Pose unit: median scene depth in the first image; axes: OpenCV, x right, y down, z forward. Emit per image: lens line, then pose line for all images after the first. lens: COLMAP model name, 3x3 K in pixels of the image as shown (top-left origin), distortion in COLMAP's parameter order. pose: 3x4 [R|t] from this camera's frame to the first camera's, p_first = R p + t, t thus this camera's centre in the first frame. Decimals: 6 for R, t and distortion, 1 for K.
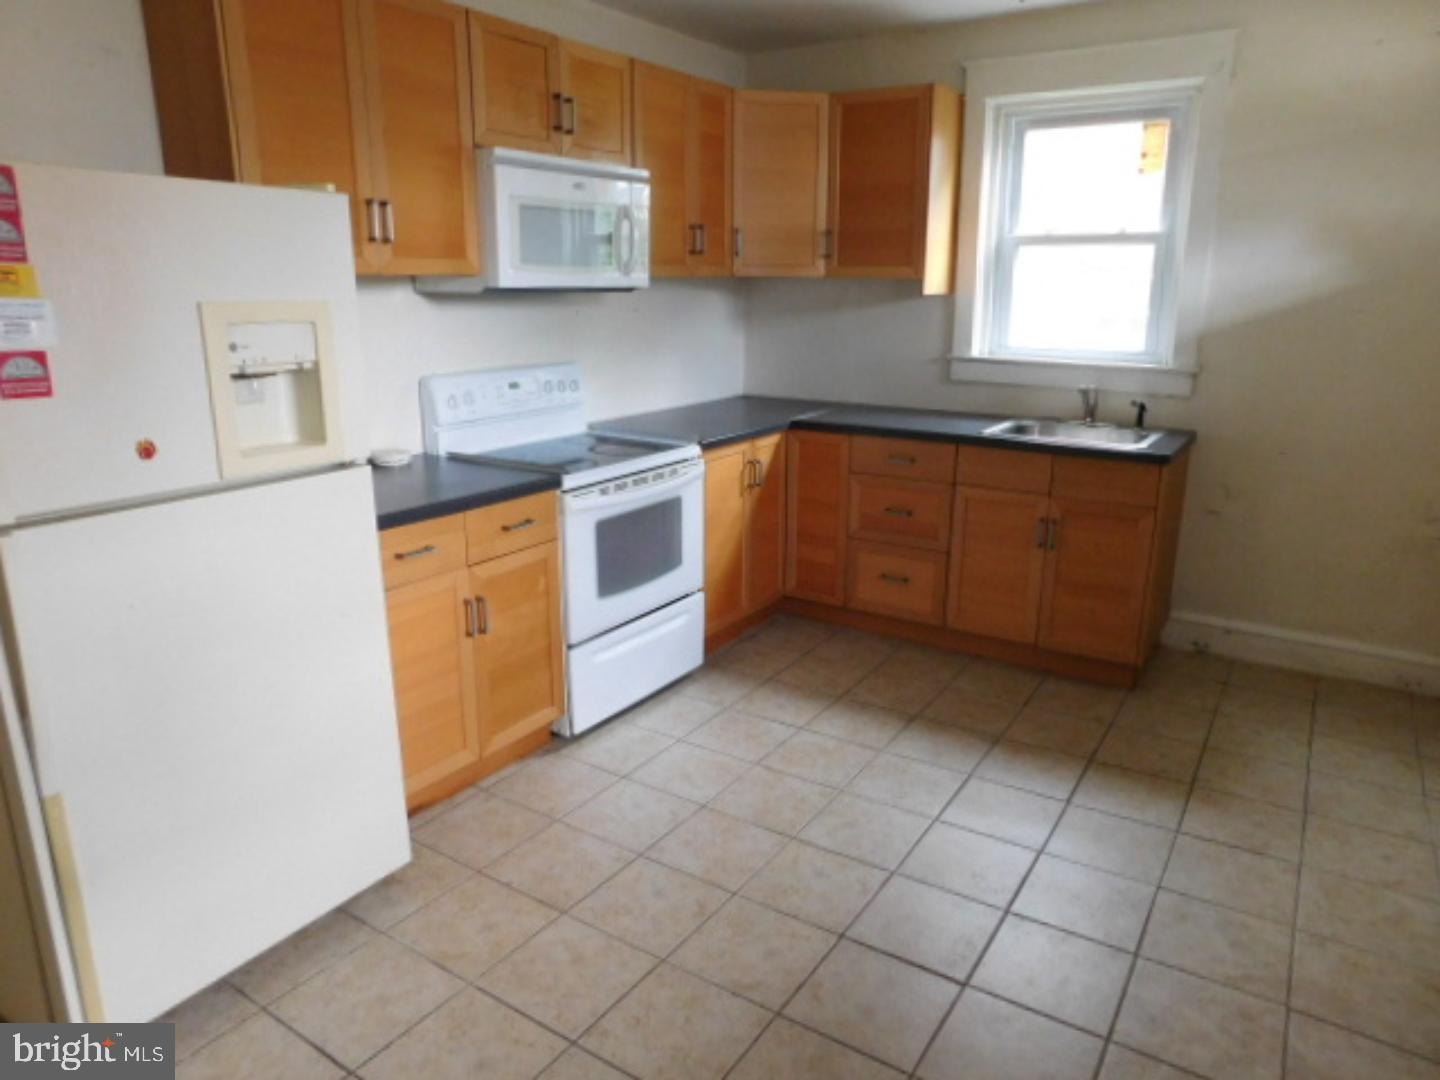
lens RADIAL K [[959.6, 0, 712.5], [0, 959.6, 542.4], [0, 0, 1]] dist [-0.024231, 0.005076]
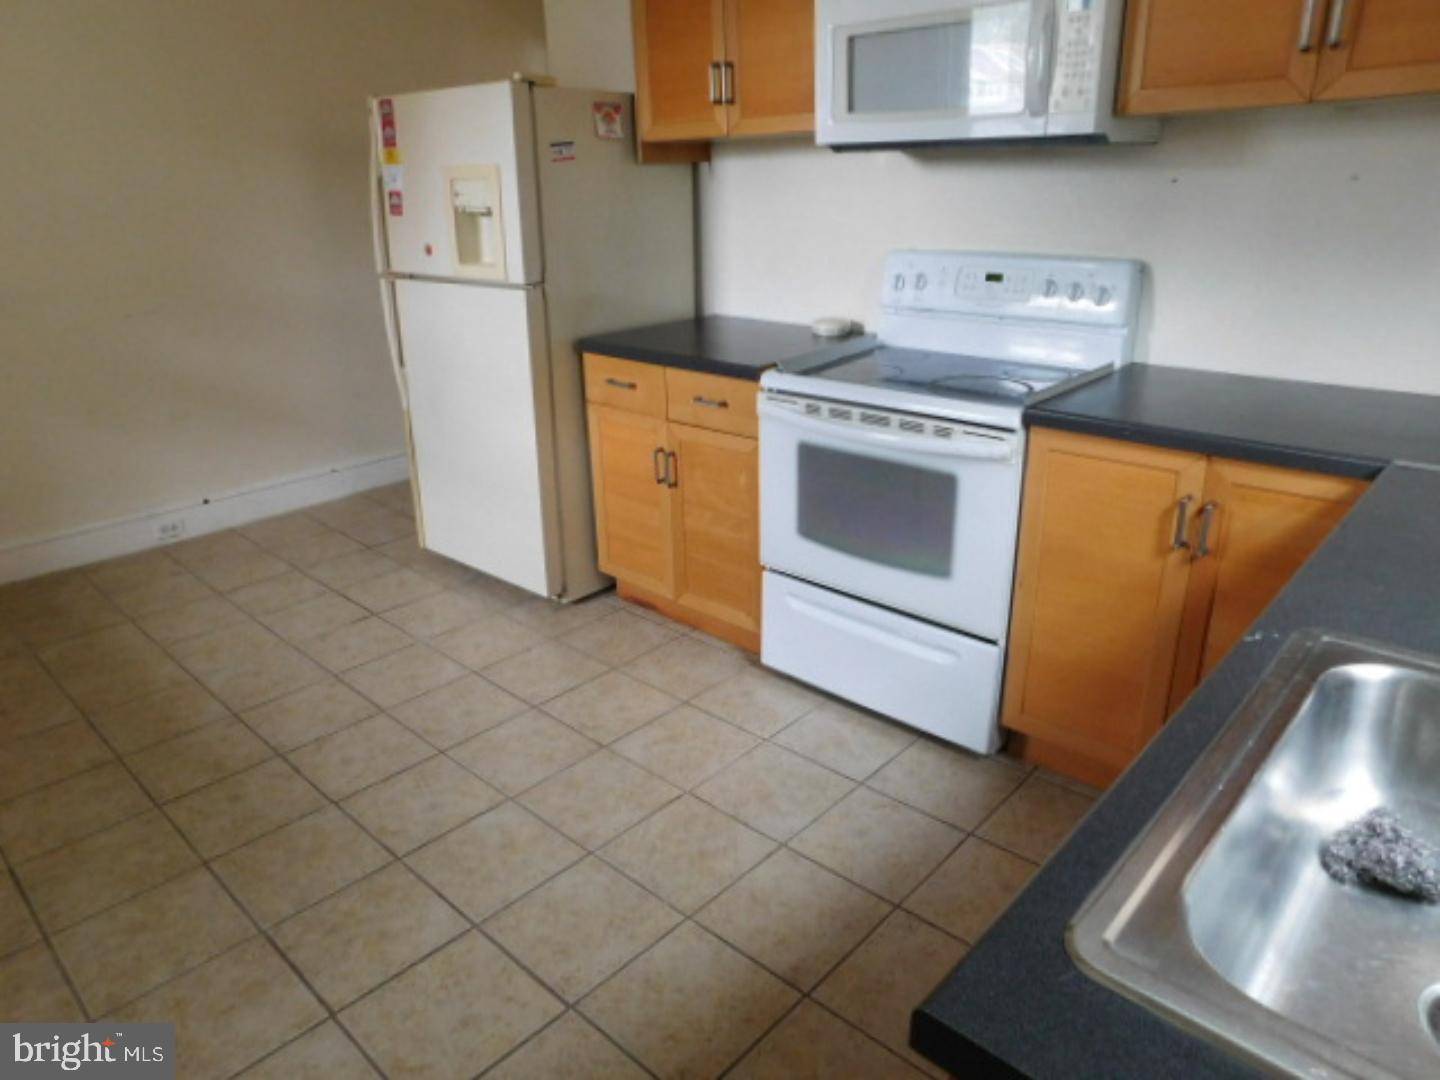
lens RADIAL K [[959.6, 0, 712.9], [0, 959.6, 532.4], [0, 0, 1]] dist [-0.024231, 0.005076]
pose [[-0.170464, 0.342172, -0.924045, 0.661258], [-0.236143, 0.896257, 0.375445, -0.238128], [0.956650, 0.282207, -0.071978, 1.000529]]
